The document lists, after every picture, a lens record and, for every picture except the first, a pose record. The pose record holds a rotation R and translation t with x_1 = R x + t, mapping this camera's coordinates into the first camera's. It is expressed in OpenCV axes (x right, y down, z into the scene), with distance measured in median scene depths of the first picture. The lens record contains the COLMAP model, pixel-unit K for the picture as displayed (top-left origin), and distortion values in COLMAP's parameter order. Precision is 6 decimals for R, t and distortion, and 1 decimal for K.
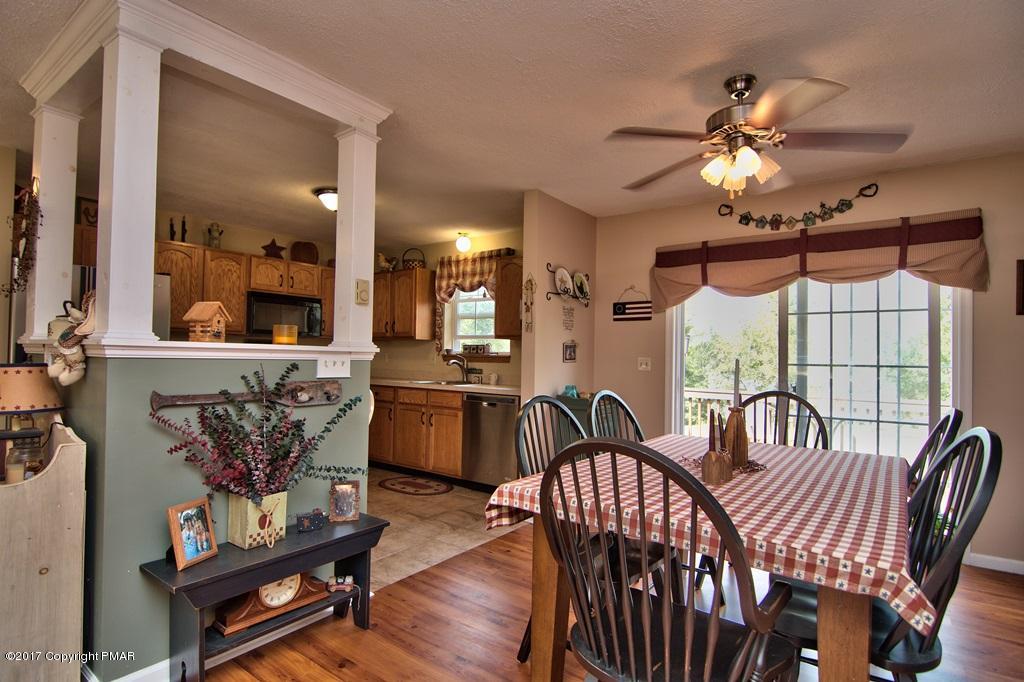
lens RADIAL K [[526.1, 0, 507.8], [0, 526.1, 347.4], [0, 0, 1]] dist [-0.002226, -0.003269]
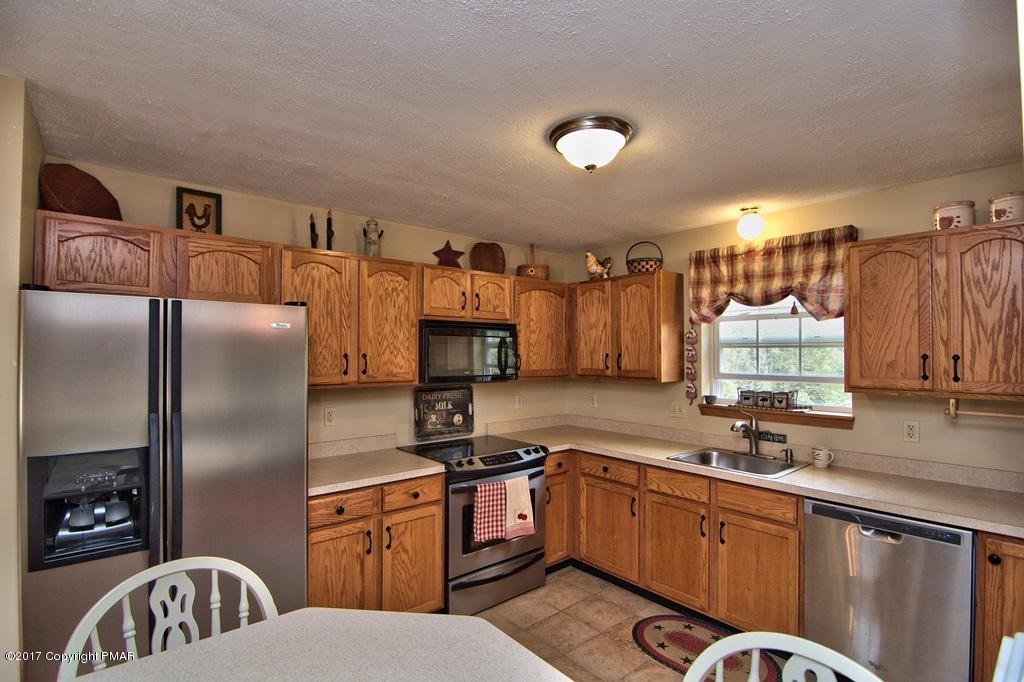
lens RADIAL K [[486.9, 0, 506.8], [0, 486.9, 347.5], [0, 0, 1]] dist [-0.009787, -0.008905]
pose [[0.973220, -0.020029, -0.229002, -0.249103], [0.021031, 0.999777, 0.001934, -0.070669], [0.228912, -0.006699, 0.973424, 0.430201]]
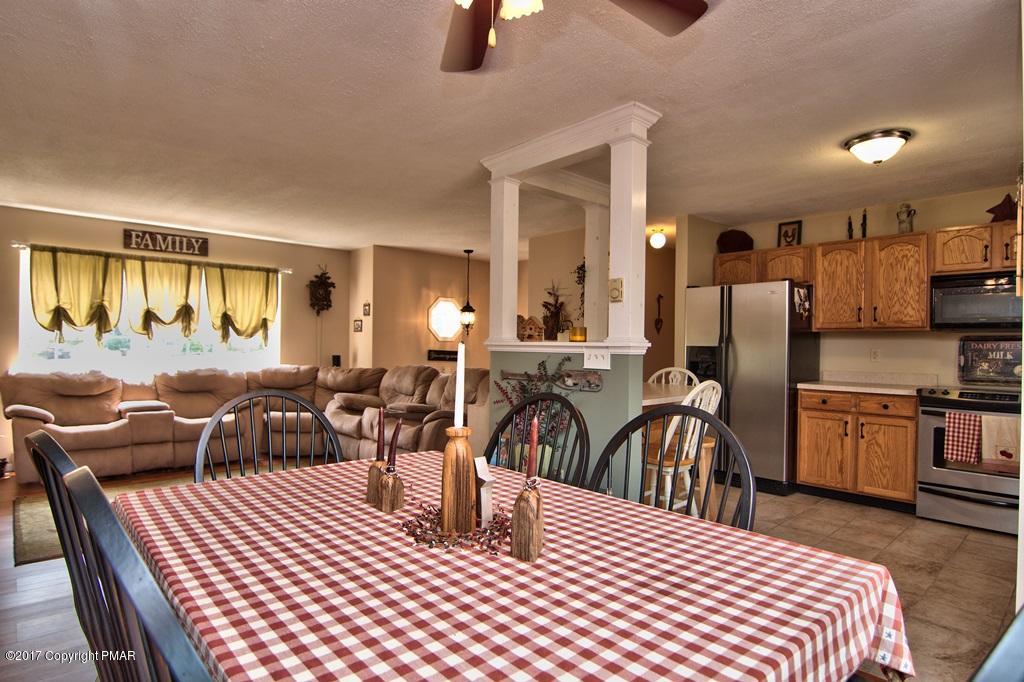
lens RADIAL K [[555.3, 0, 506.0], [0, 555.3, 348.1], [0, 0, 1]] dist [-0.008568, -0.008254]
pose [[-0.191803, -0.020004, -0.981230, 0.453291], [0.001592, 0.999785, -0.020694, 0.018531], [0.981432, -0.005531, -0.191730, 0.525166]]
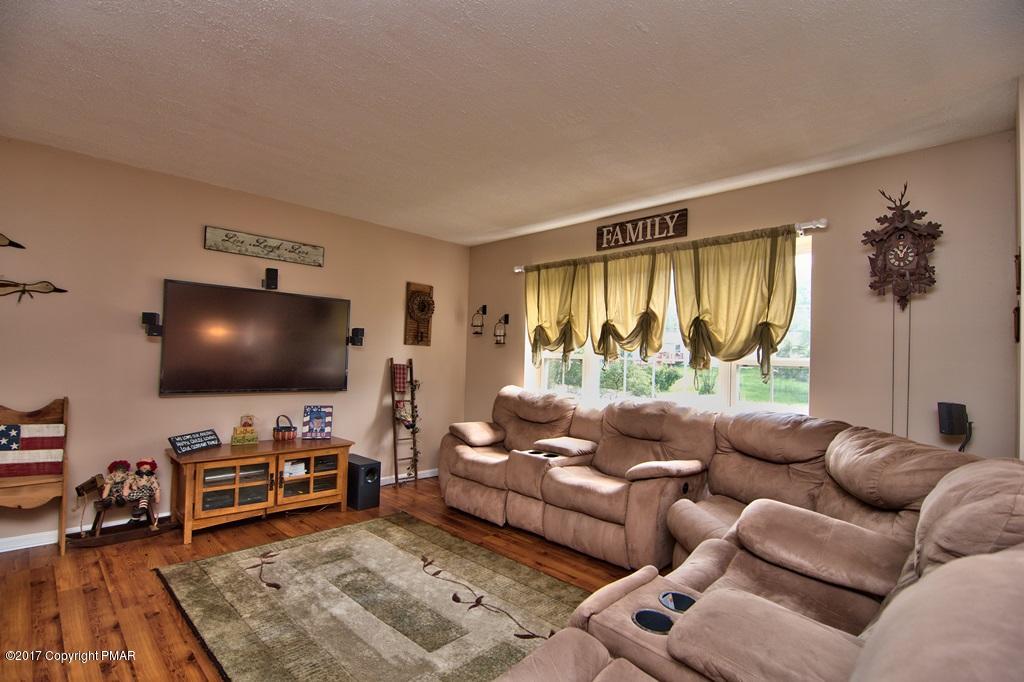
lens RADIAL K [[486.9, 0, 510.1], [0, 486.9, 348.9], [0, 0, 1]] dist [-0.009787, -0.008905]
pose [[-0.988602, -0.046431, 0.143211, -0.496378], [-0.052051, 0.998004, -0.035752, -0.007735], [-0.141266, -0.042799, -0.989046, 0.369833]]
